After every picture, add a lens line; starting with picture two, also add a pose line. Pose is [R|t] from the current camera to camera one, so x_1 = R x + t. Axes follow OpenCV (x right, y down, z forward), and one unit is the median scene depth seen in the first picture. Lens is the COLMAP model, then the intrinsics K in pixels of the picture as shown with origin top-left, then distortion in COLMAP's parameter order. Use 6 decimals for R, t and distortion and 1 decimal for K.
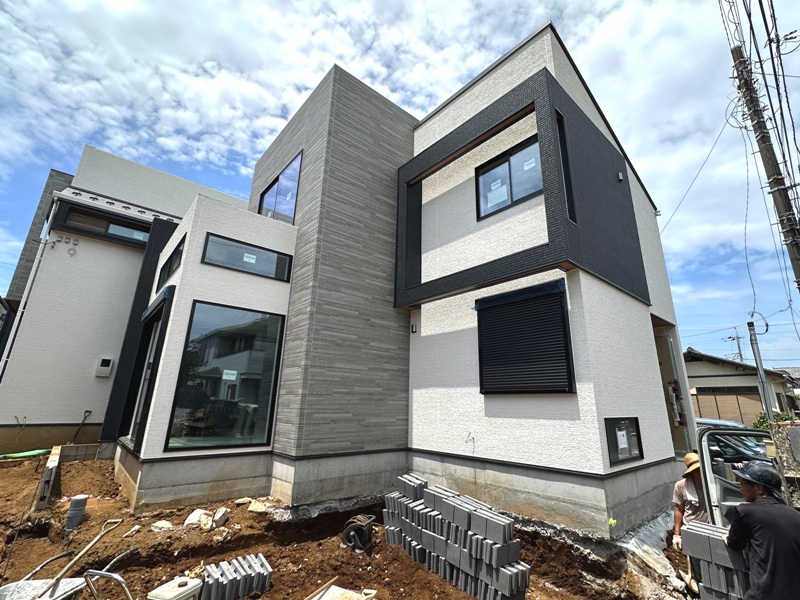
lens RADIAL K [[370.5, 0, 413.5], [0, 370.5, 291.2], [0, 0, 1]] dist [-0.000945, 0.000587]
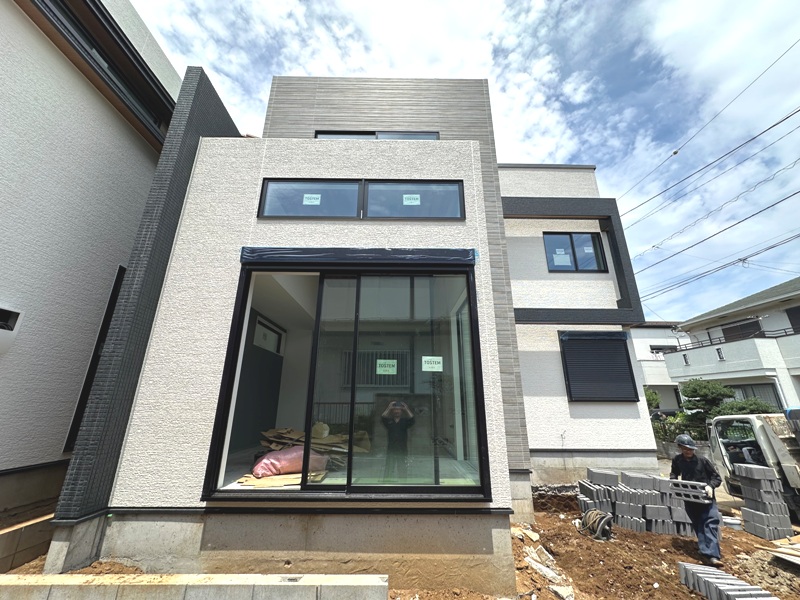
lens RADIAL K [[320.3, 0, 398.3], [0, 320.3, 298.5], [0, 0, 1]] dist [-0.002561, 0.000864]
pose [[0.663992, 0.221555, 0.714163, -1.173870], [-0.214329, 0.971412, -0.102089, 0.165200], [-0.716364, -0.085279, 0.692495, 0.673379]]
